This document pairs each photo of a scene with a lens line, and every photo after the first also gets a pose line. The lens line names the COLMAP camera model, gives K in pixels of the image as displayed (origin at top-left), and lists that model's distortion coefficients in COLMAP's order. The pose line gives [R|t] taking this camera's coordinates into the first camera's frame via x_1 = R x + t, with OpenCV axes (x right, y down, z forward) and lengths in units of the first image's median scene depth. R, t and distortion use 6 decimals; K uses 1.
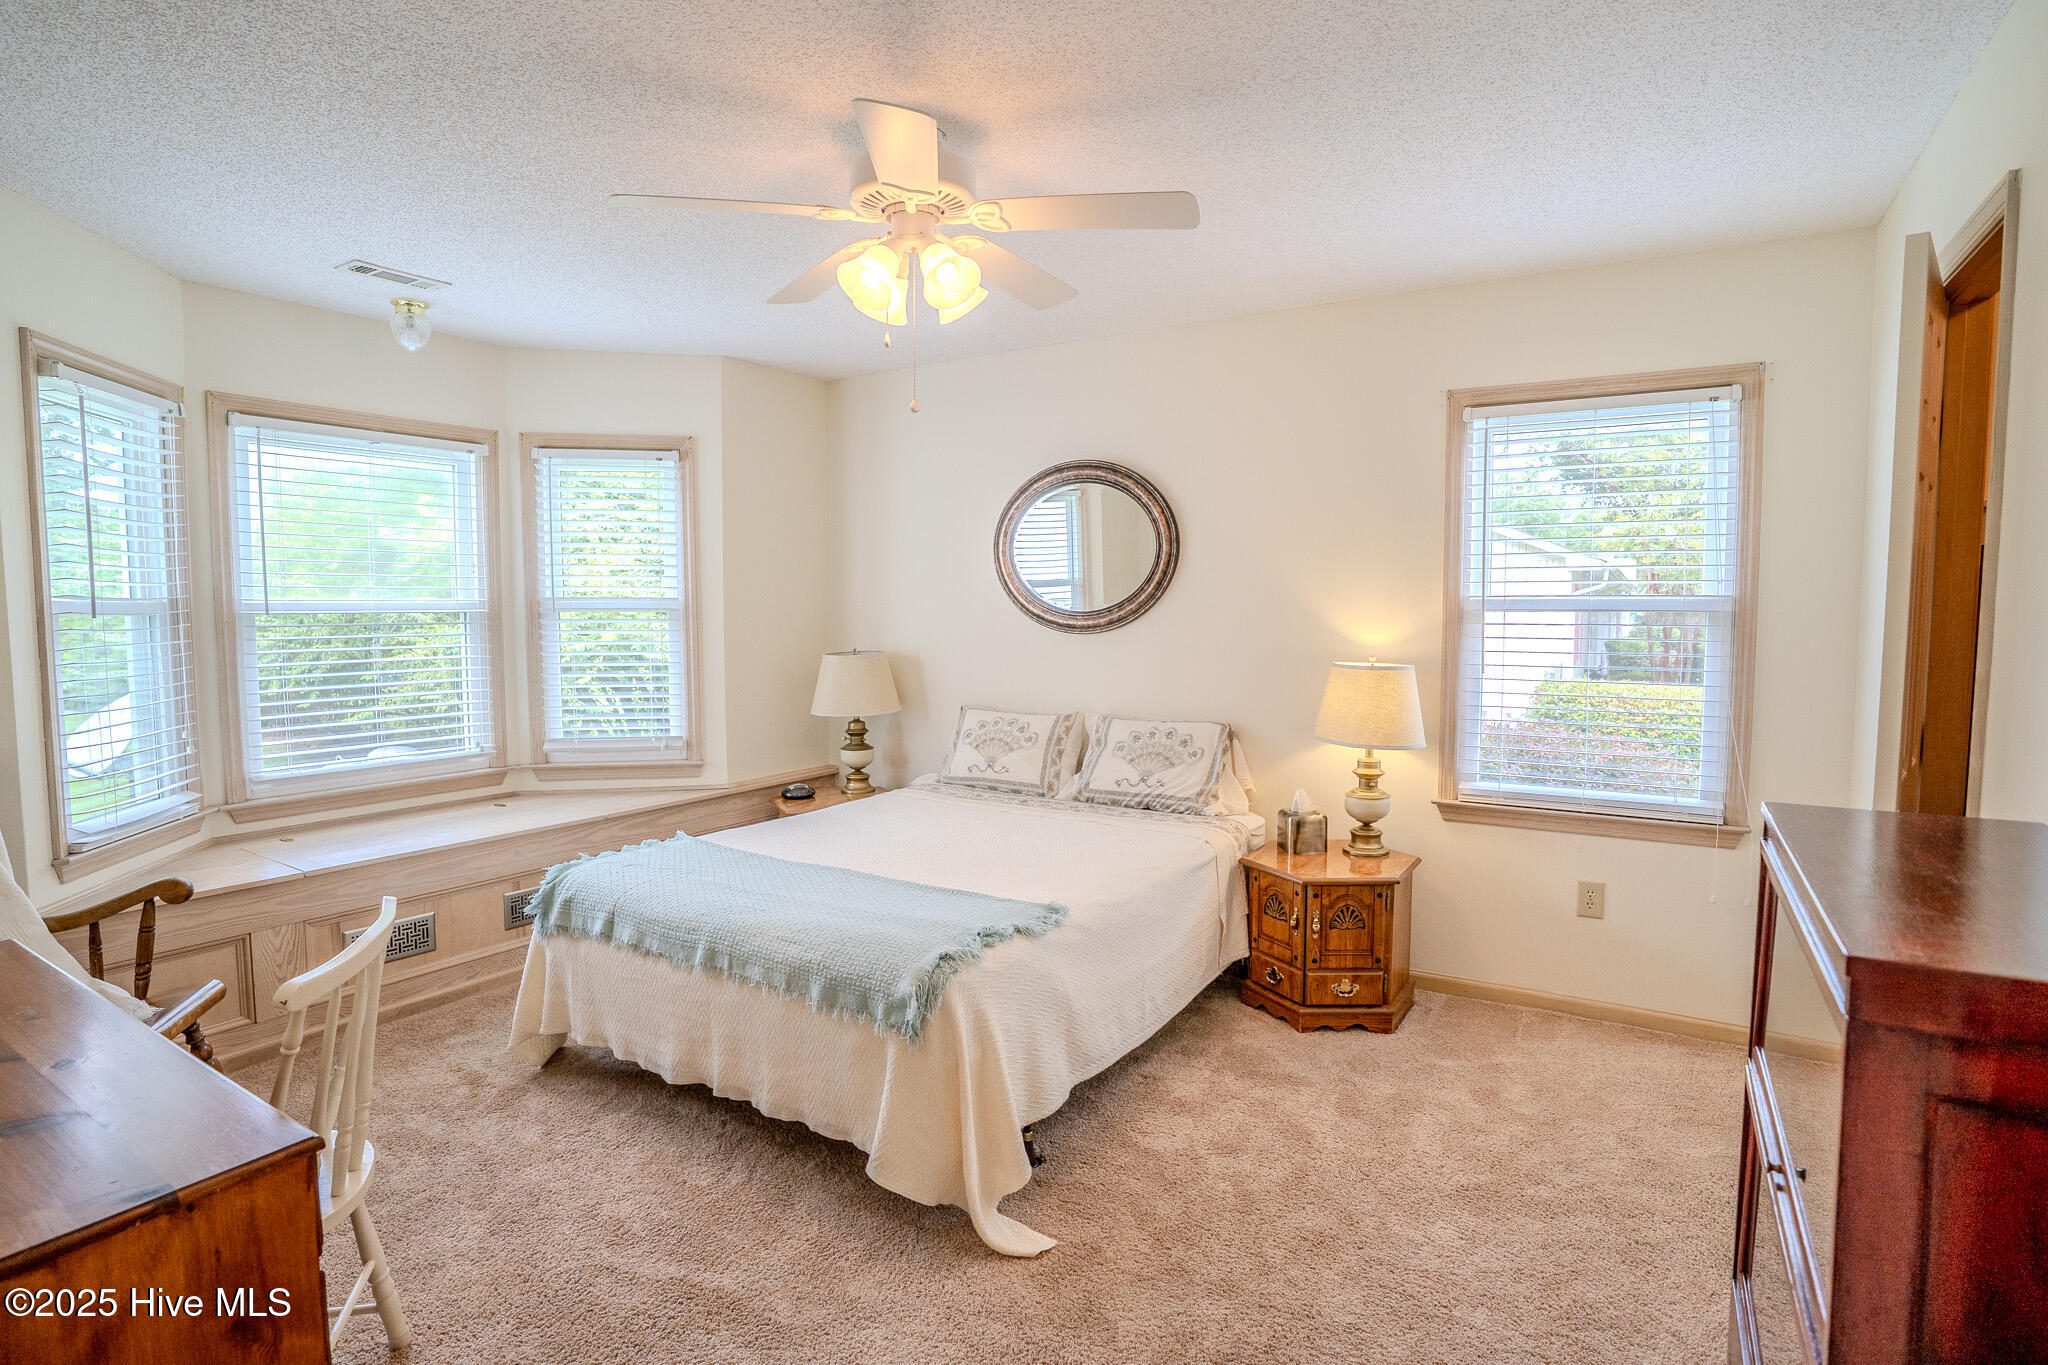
lens RADIAL K [[955.5, 0, 1031.8], [0, 955.5, 672.6], [0, 0, 1]] dist [-0.057123, 0.017859]
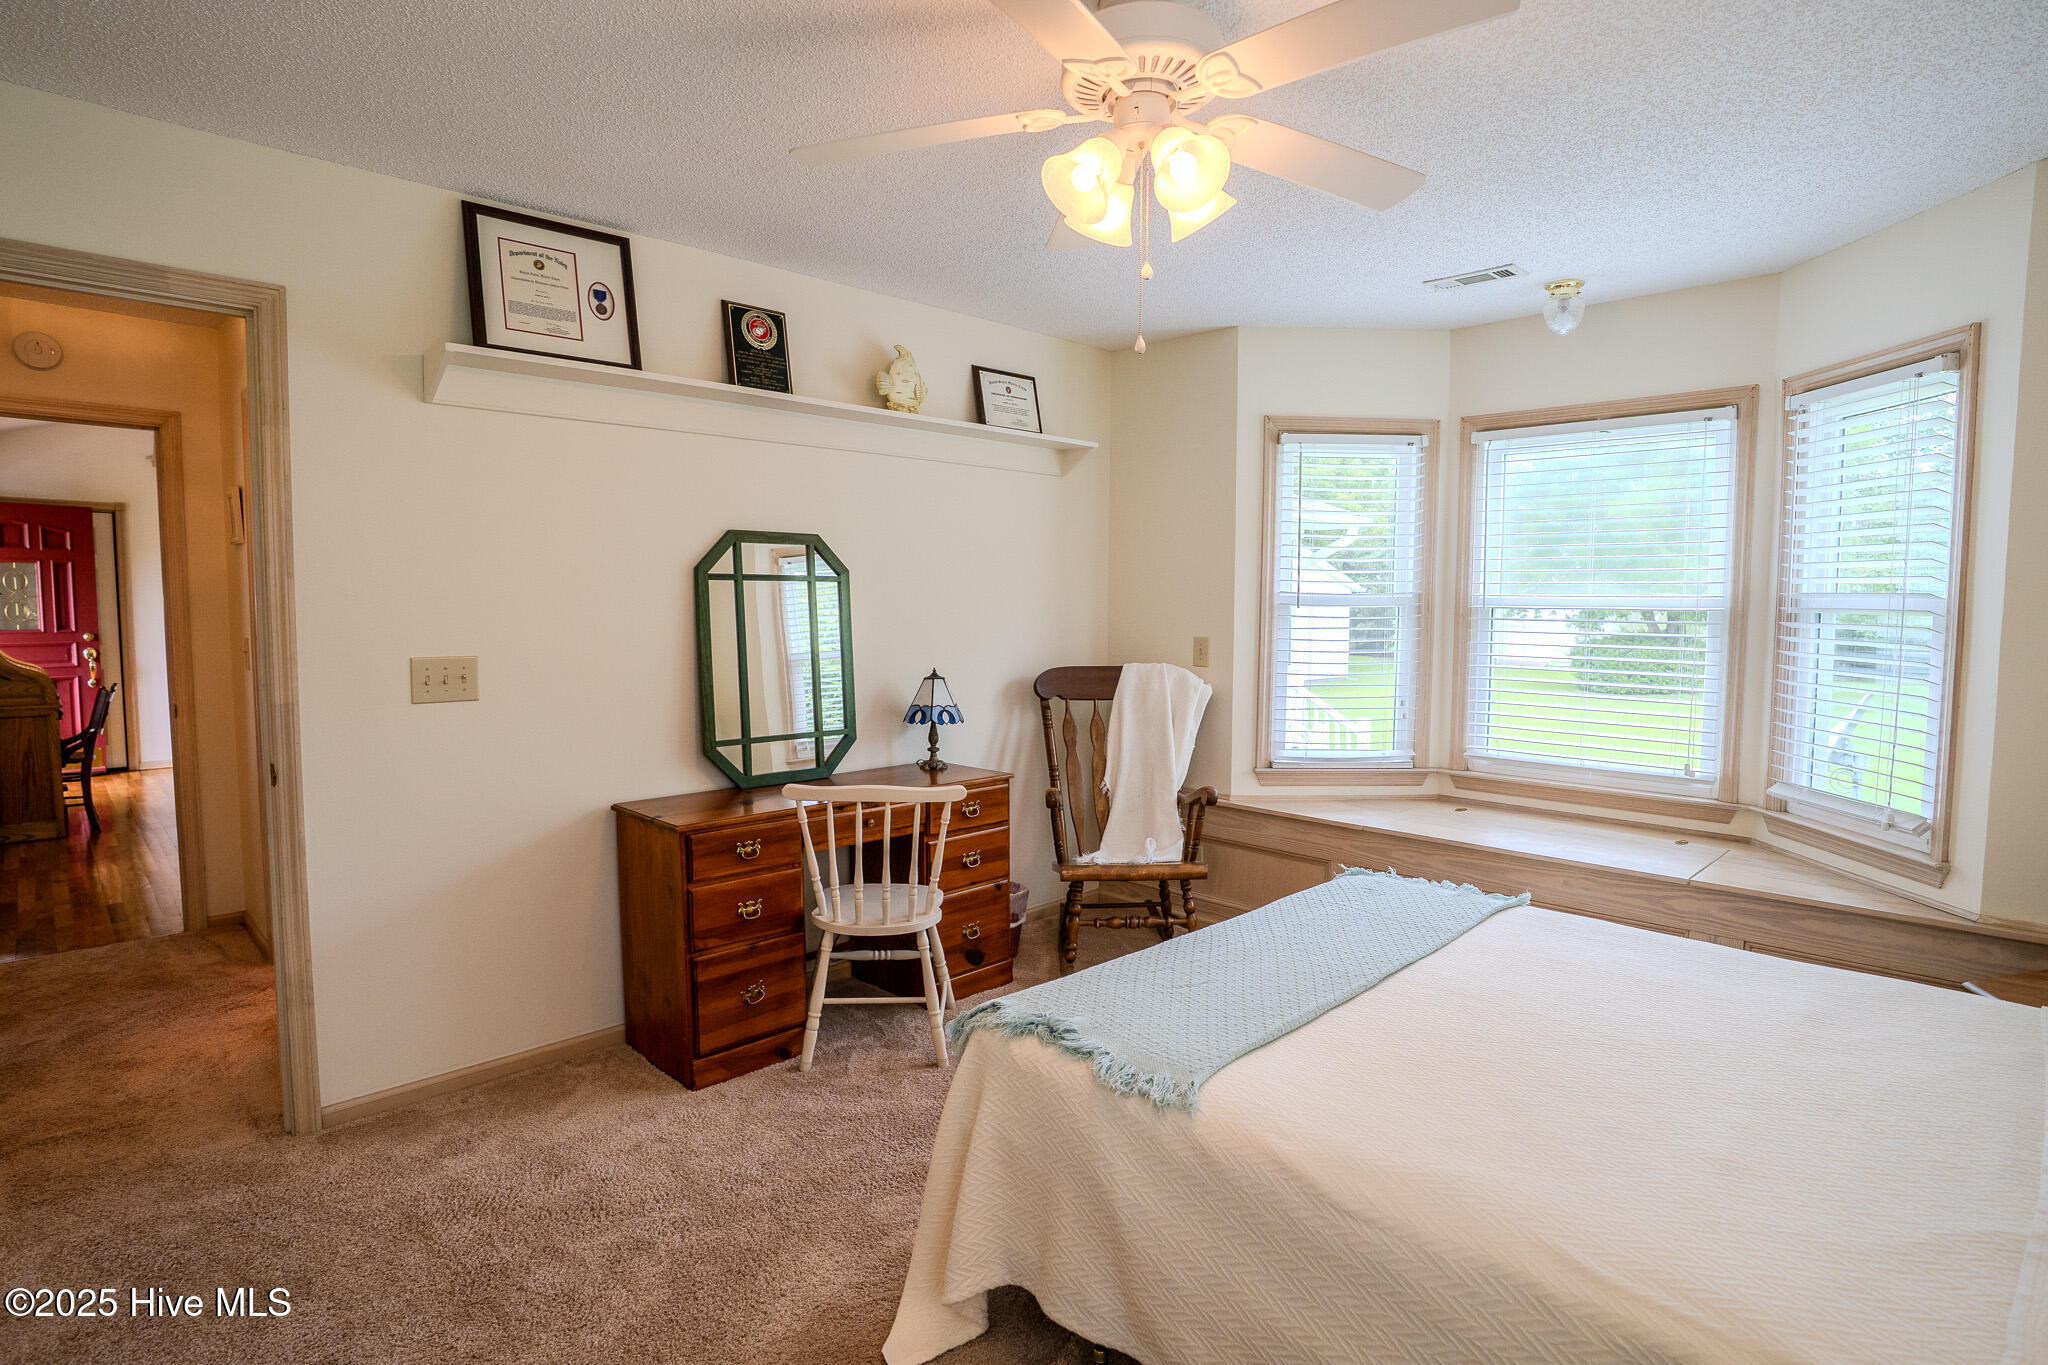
lens RADIAL K [[1016.6, 0, 1027.0], [0, 1016.6, 688.0], [0, 0, 1]] dist [-0.025527, -0.000935]
pose [[-0.165197, 0.089750, -0.982169, 0.394835], [-0.071228, 0.992165, 0.102644, -0.045462], [0.983685, 0.086914, -0.157509, 0.553633]]
